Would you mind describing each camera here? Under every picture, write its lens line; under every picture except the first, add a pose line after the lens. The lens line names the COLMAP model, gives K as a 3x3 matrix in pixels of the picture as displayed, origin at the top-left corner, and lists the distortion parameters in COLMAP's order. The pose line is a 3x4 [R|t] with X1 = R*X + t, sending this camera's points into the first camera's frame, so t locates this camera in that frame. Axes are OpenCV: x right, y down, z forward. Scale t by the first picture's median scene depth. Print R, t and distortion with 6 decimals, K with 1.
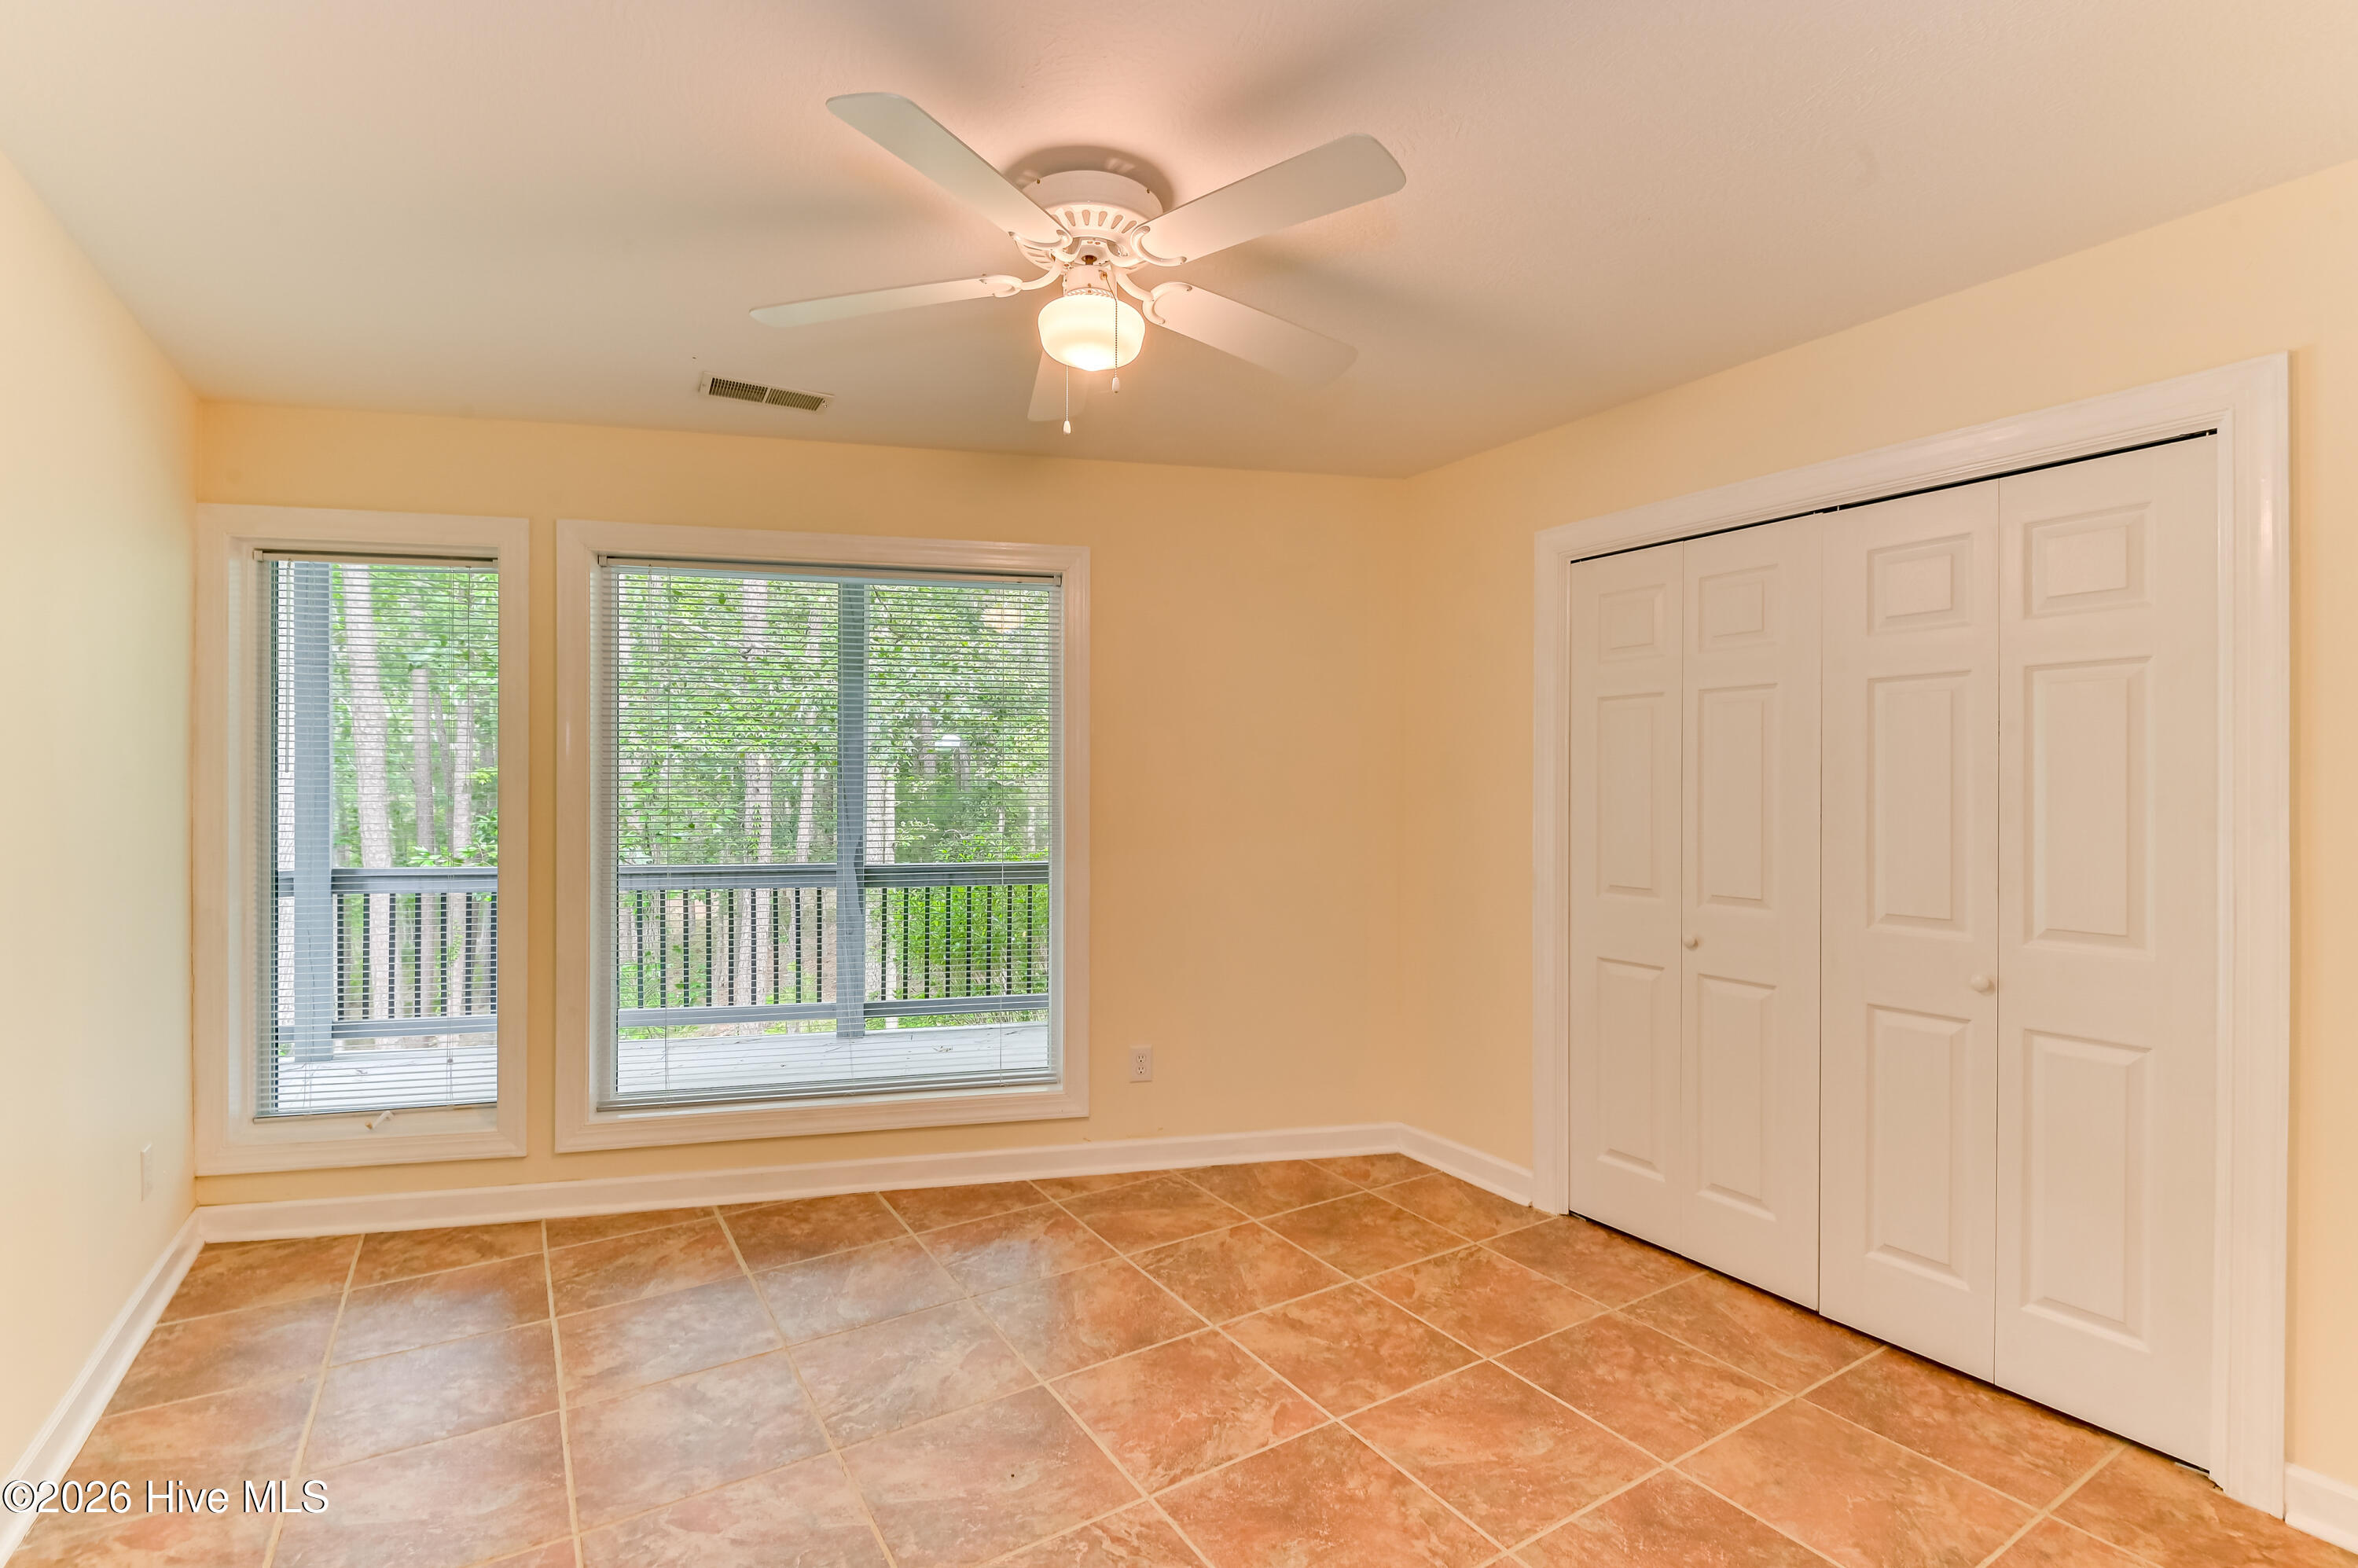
lens RADIAL K [[1096.9, 0, 1212.2], [0, 1096.9, 783.7], [0, 0, 1]] dist [-0.017158, -0.000925]
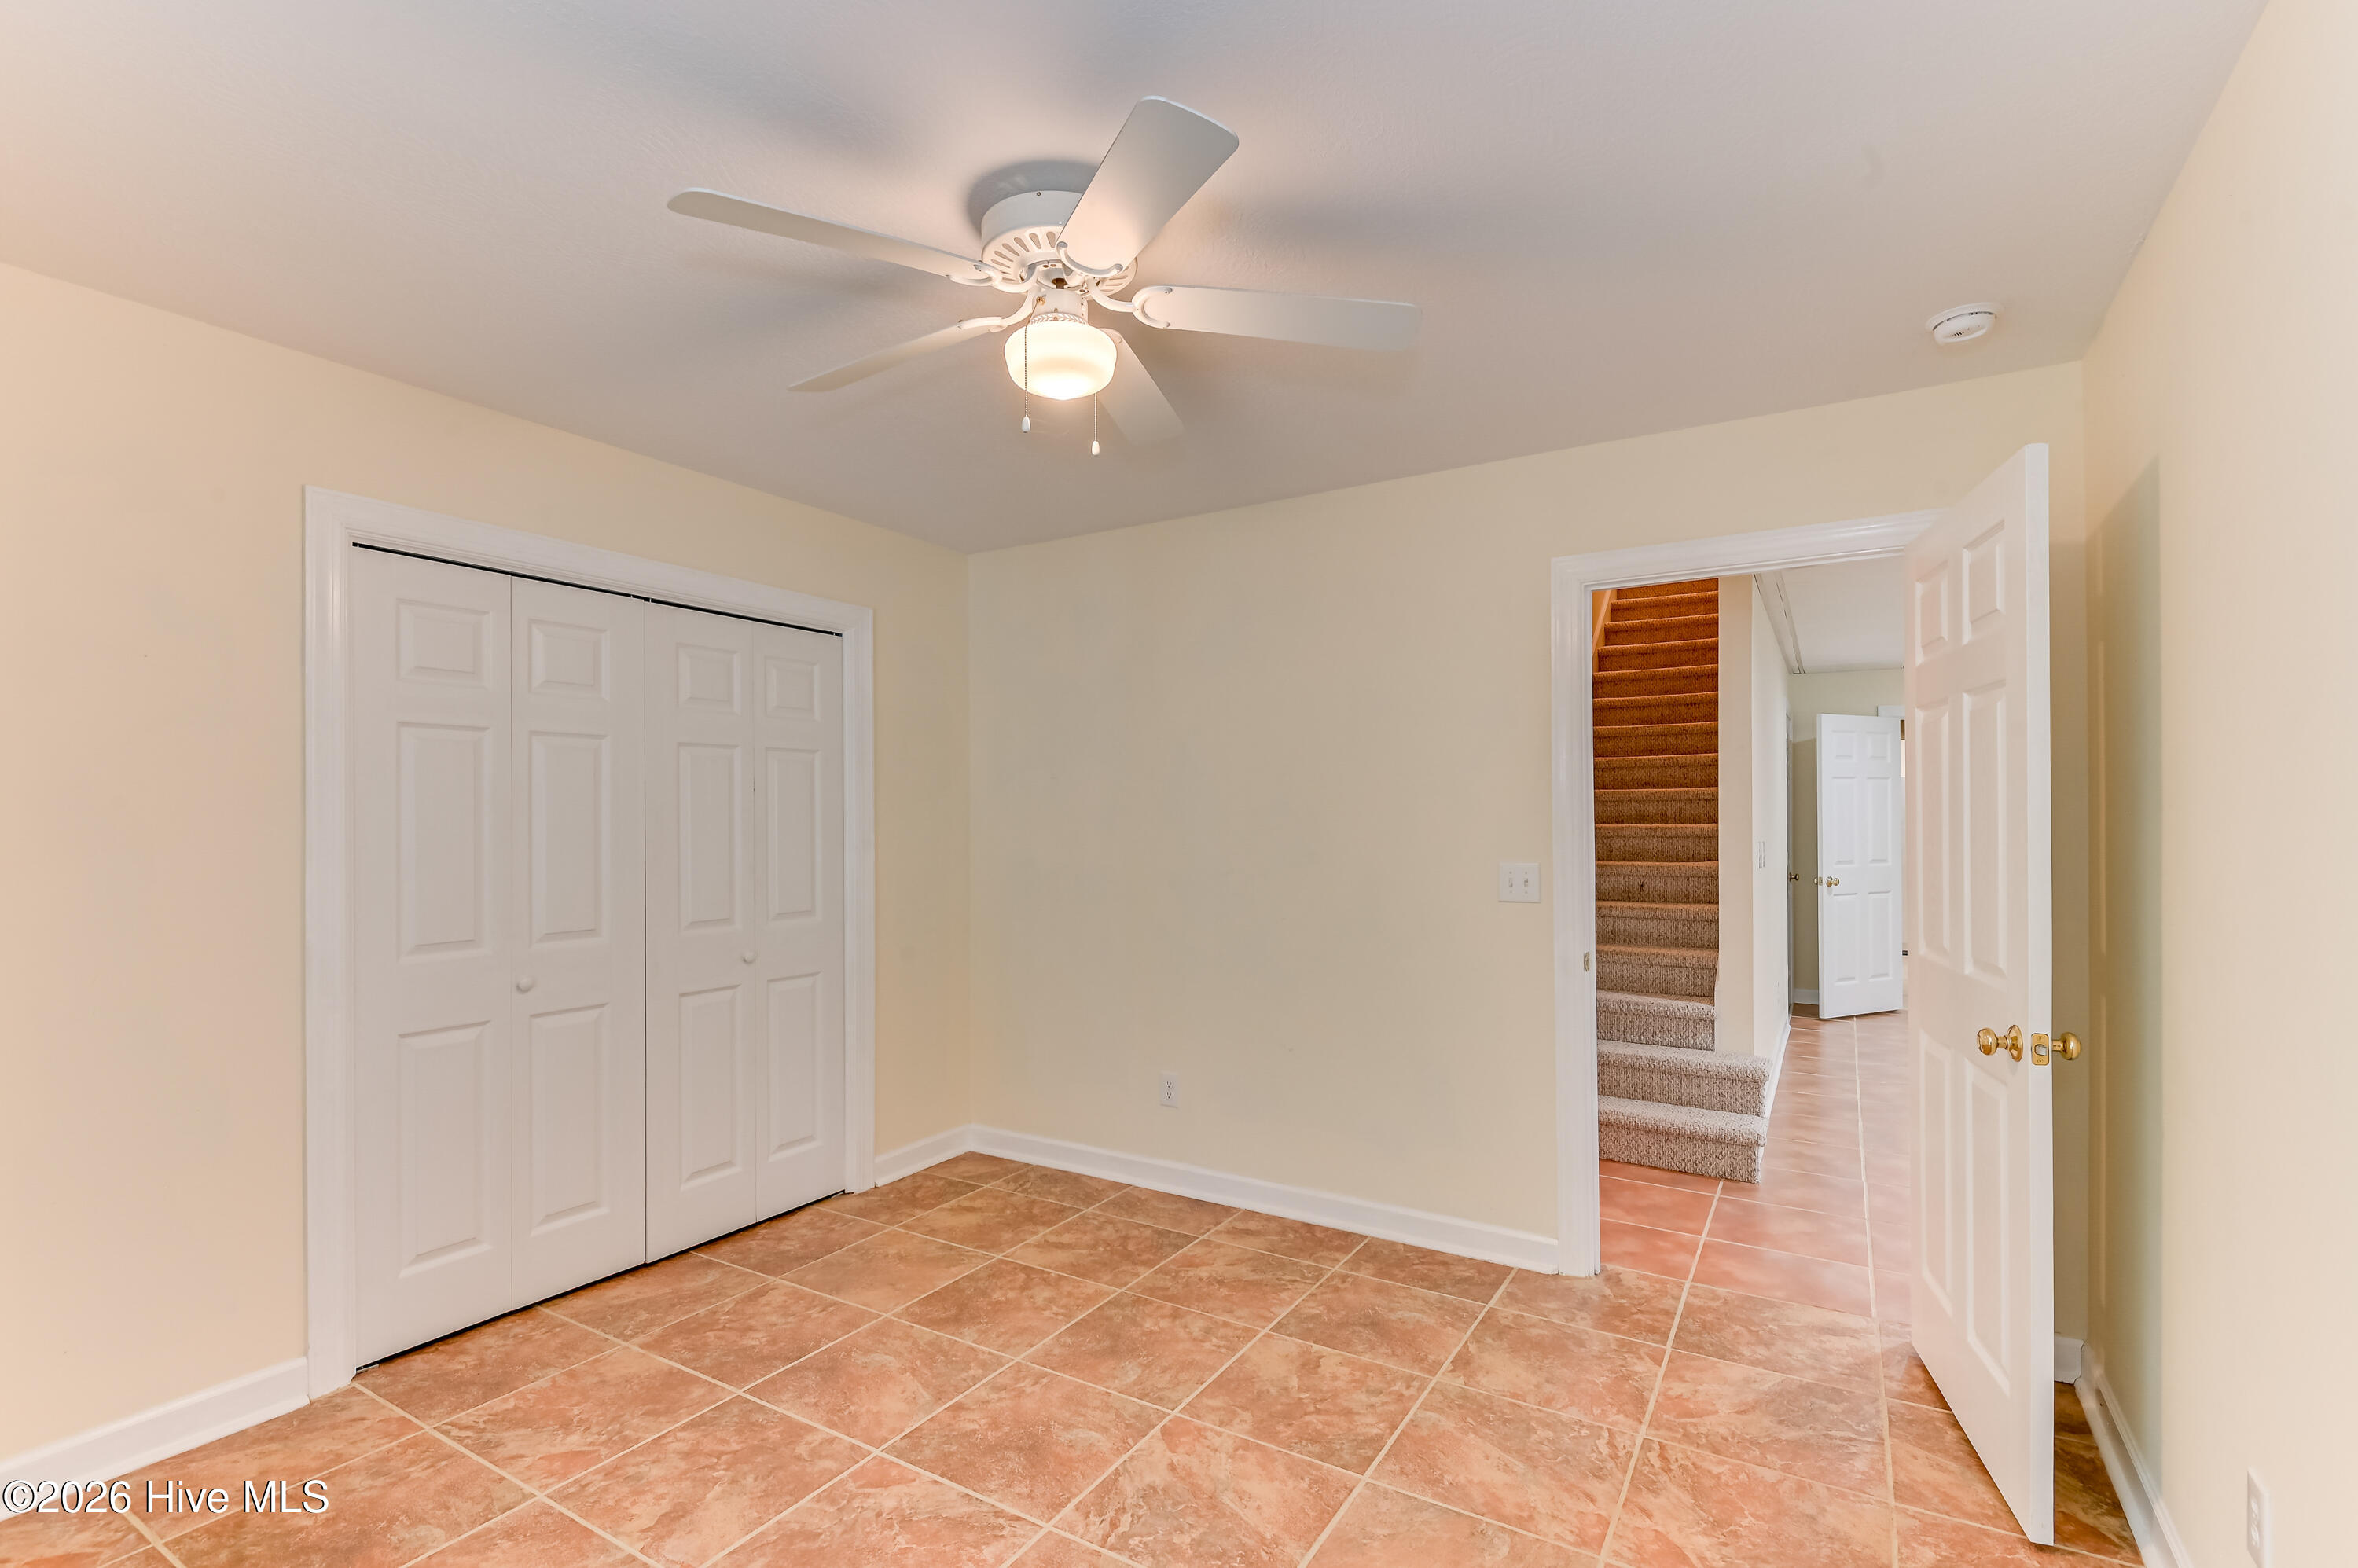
lens RADIAL K [[1096.9, 0, 1125.7], [0, 1096.9, 810.7], [0, 0, 1]] dist [-0.017158, -0.000925]
pose [[-0.416012, 0.003799, 0.909351, -0.794391], [0.004981, 0.999986, -0.001898, -0.010110], [-0.909345, 0.003740, -0.416025, 1.056875]]
